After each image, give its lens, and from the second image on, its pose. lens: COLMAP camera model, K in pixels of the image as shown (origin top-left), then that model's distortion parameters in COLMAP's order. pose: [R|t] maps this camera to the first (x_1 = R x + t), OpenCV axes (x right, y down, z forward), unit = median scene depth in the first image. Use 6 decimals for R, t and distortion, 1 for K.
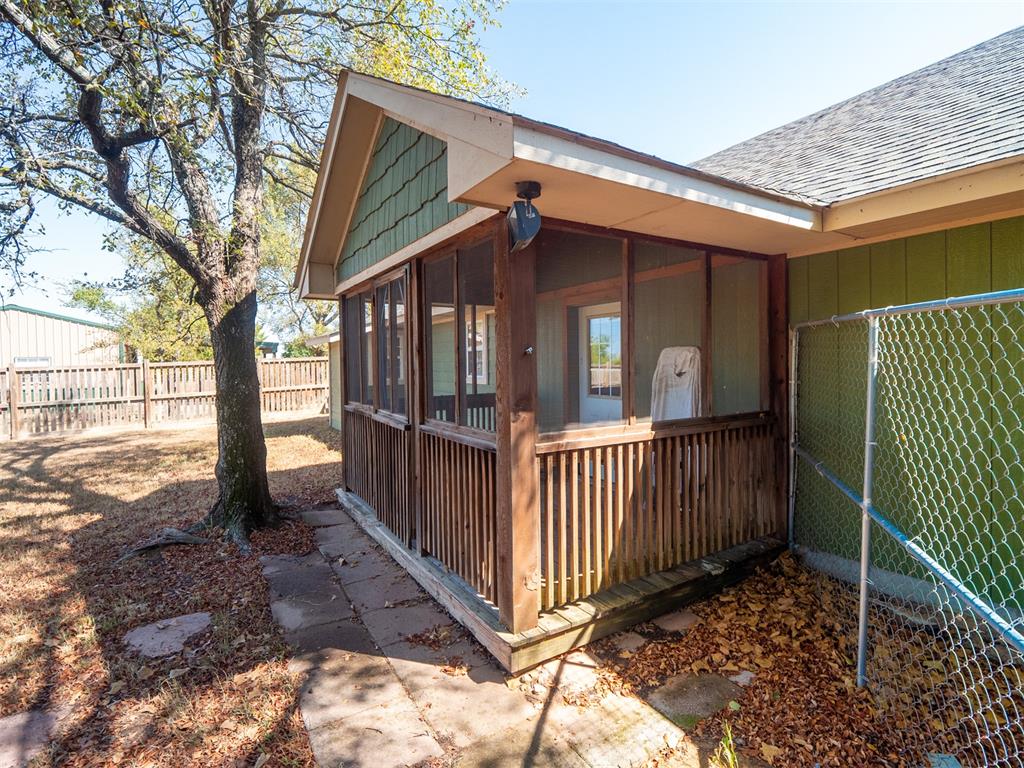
lens RADIAL K [[505.5, 0, 513.8], [0, 505.5, 368.3], [0, 0, 1]] dist [-0.001670, -0.000269]
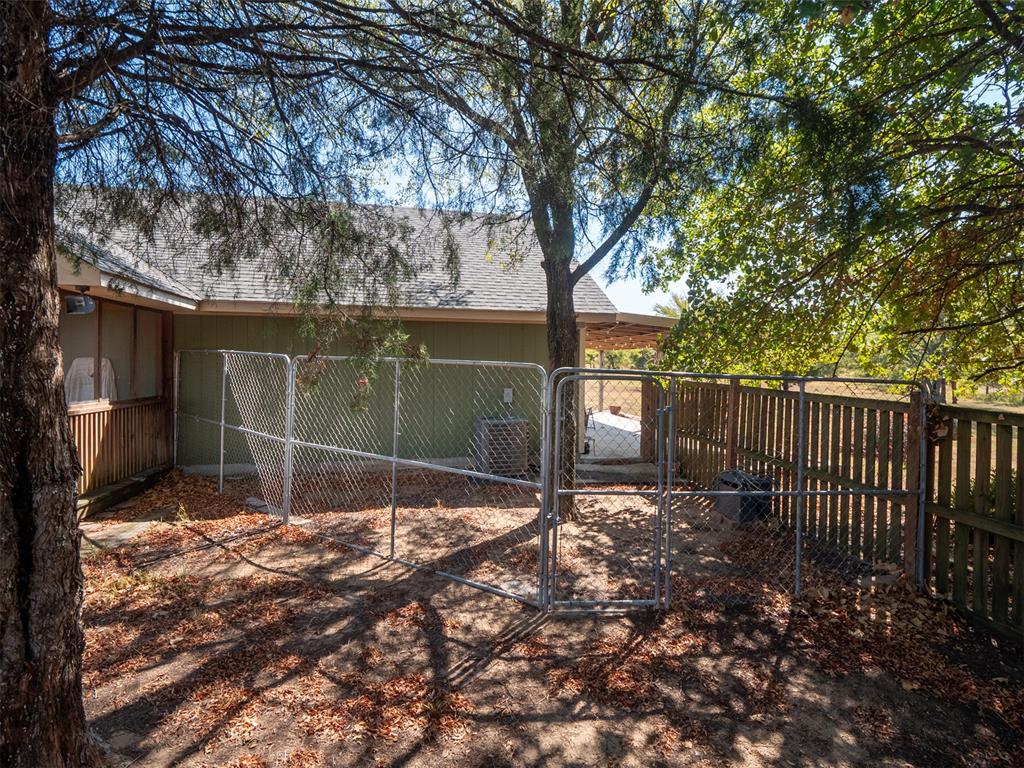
lens RADIAL K [[476.8, 0, 512.0], [0, 476.8, 384.0], [0, 0, 1]] dist [0.000511, 0.000126]
pose [[0.332819, -0.016994, 0.942838, -0.901050], [-0.002169, 0.999821, 0.018787, 0.010048], [-0.942988, -0.008297, 0.332722, -0.987394]]
